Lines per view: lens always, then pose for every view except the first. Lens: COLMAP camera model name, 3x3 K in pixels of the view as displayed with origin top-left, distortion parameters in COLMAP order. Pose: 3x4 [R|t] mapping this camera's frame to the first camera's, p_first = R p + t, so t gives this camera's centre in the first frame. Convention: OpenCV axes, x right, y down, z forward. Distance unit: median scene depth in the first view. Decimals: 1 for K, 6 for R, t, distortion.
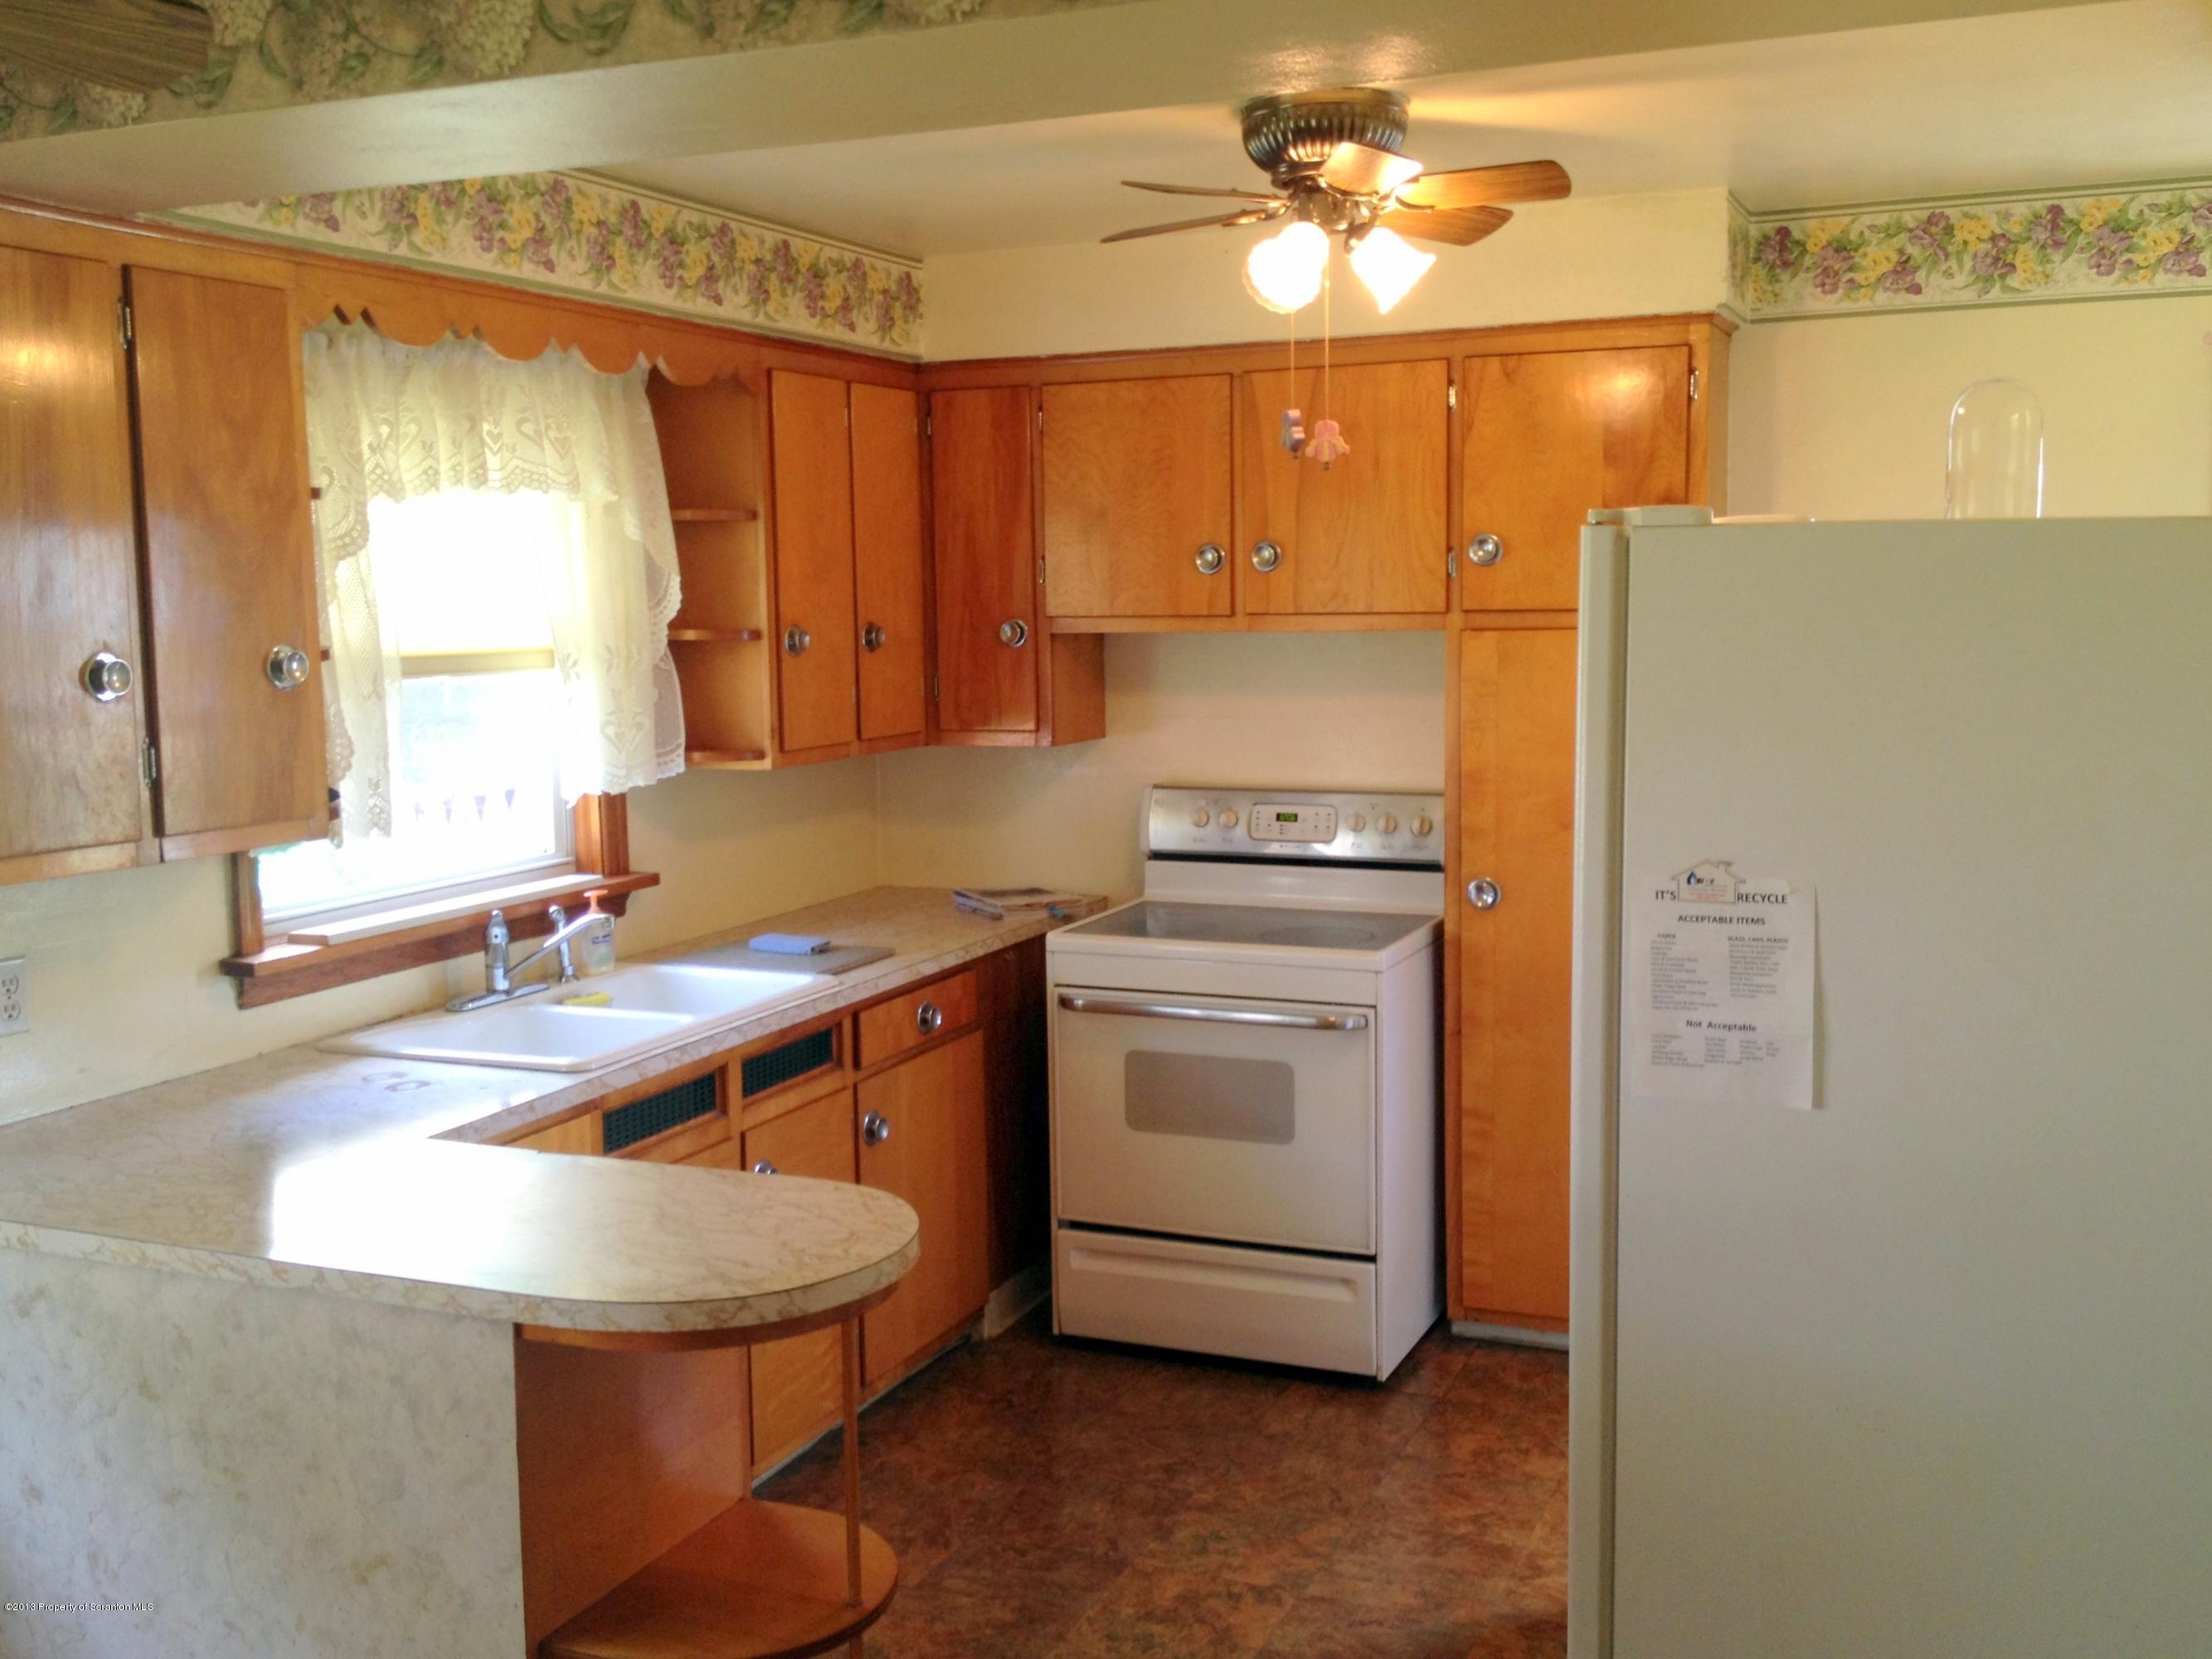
lens RADIAL K [[2206.6, 0, 1106.5], [0, 2206.6, 824.8], [0, 0, 1]] dist [0.144400, -0.577996]
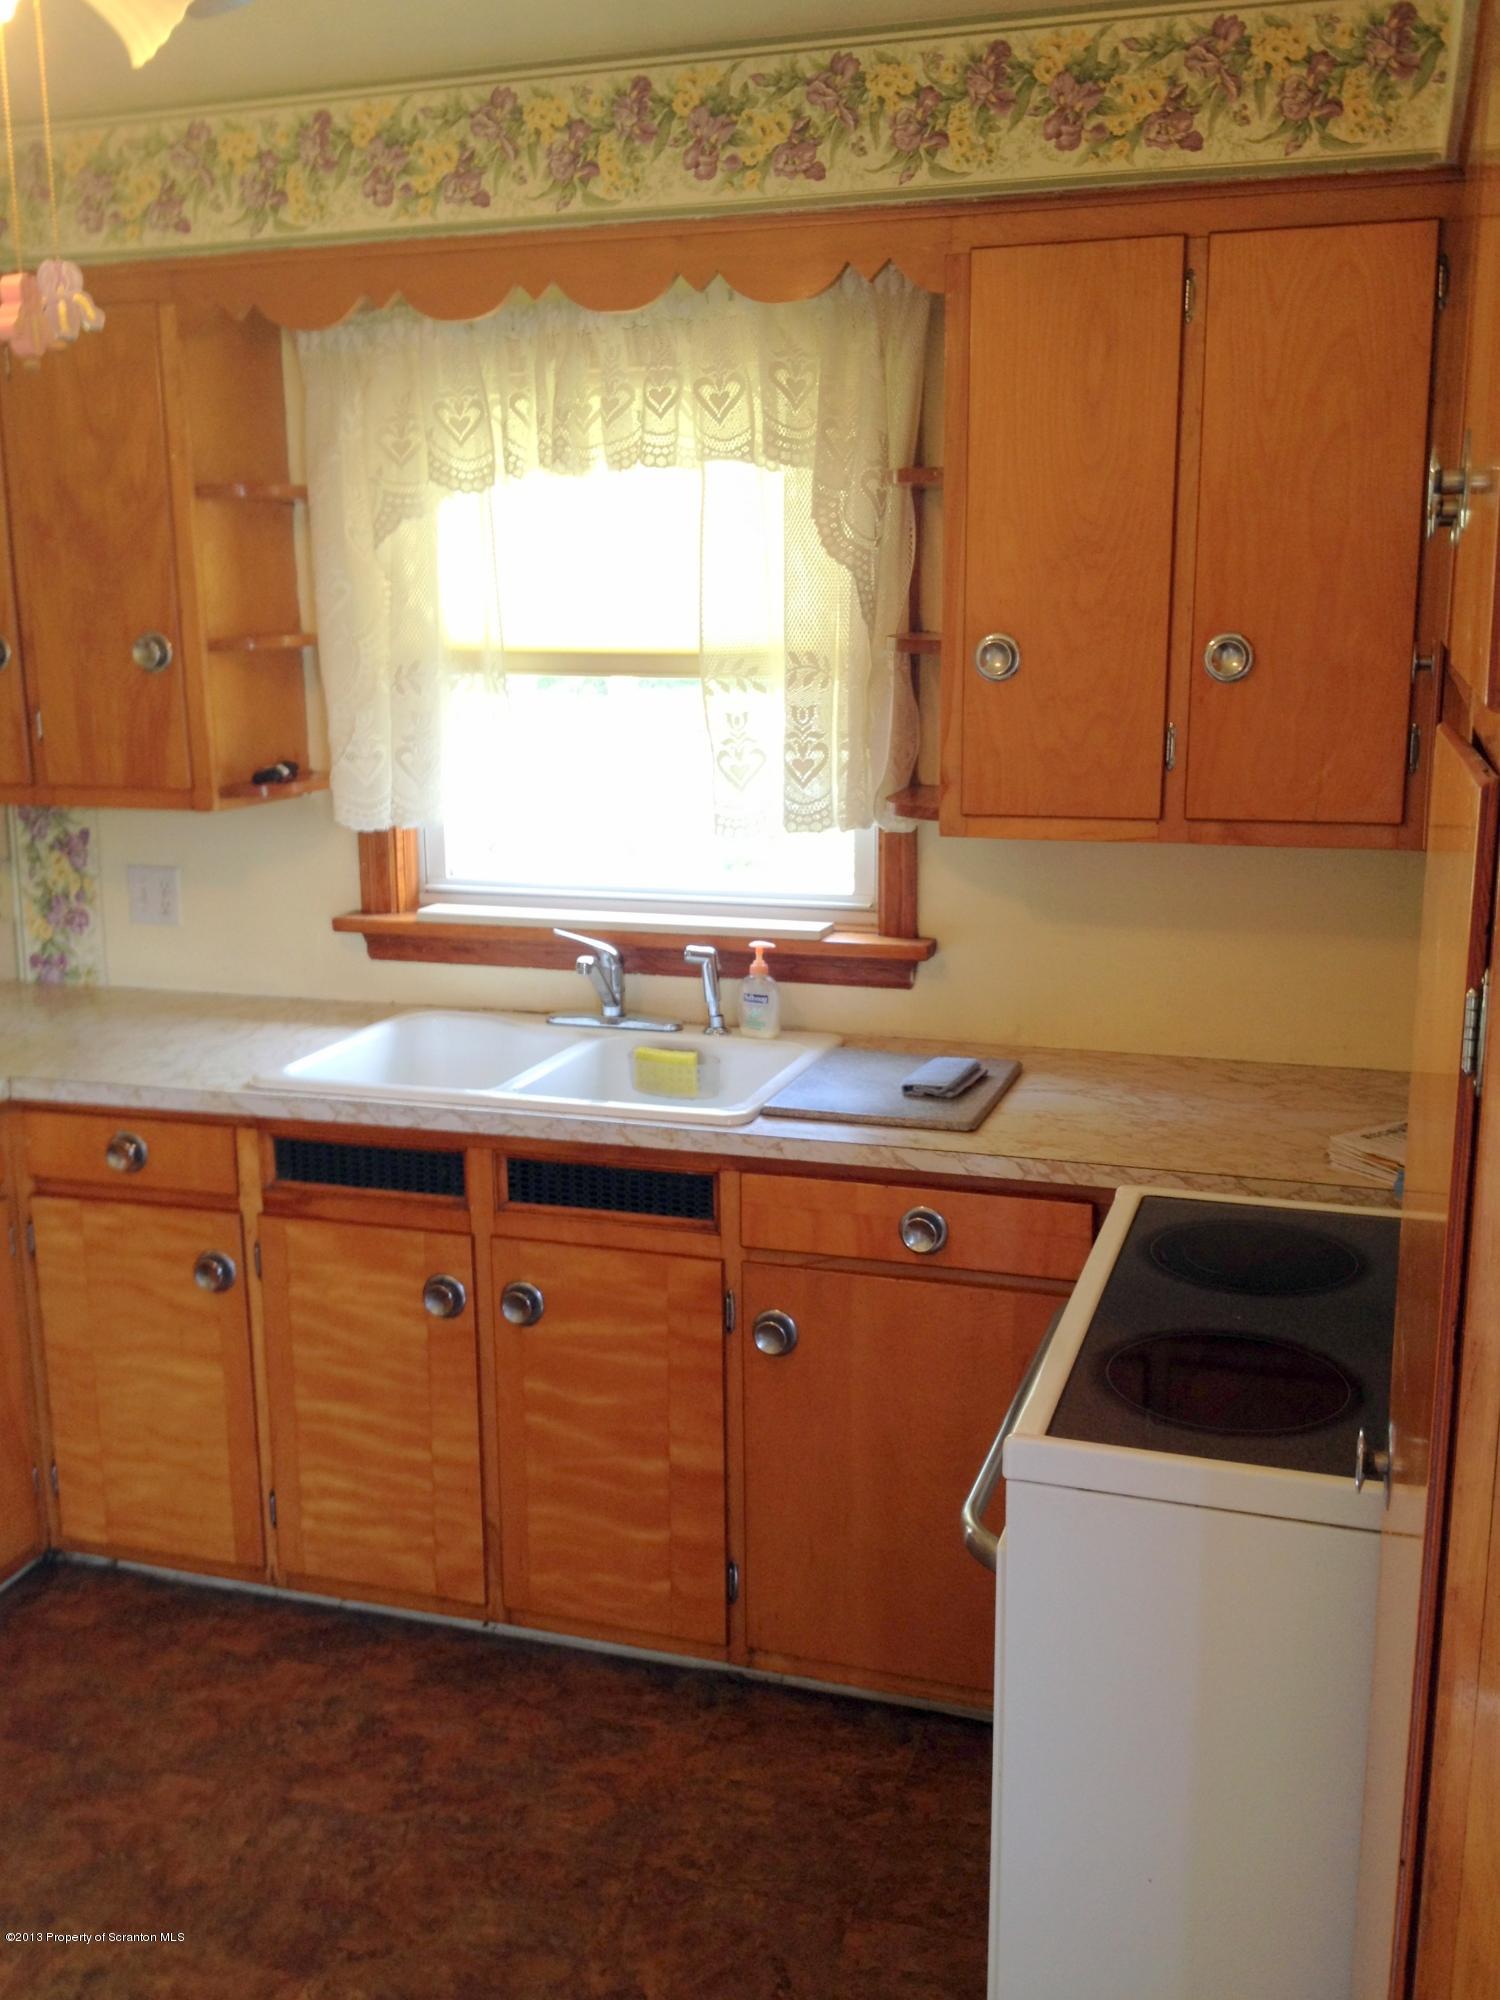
lens RADIAL K [[1792.5, 0, 806.2], [0, 1792.5, 1011.4], [0, 0, 1]] dist [0.068725, -0.175608]
pose [[0.106945, 0.227421, -0.967906, 0.495731], [-0.100983, 0.970940, 0.216976, -0.106319], [0.989123, 0.074538, 0.126803, 1.024461]]
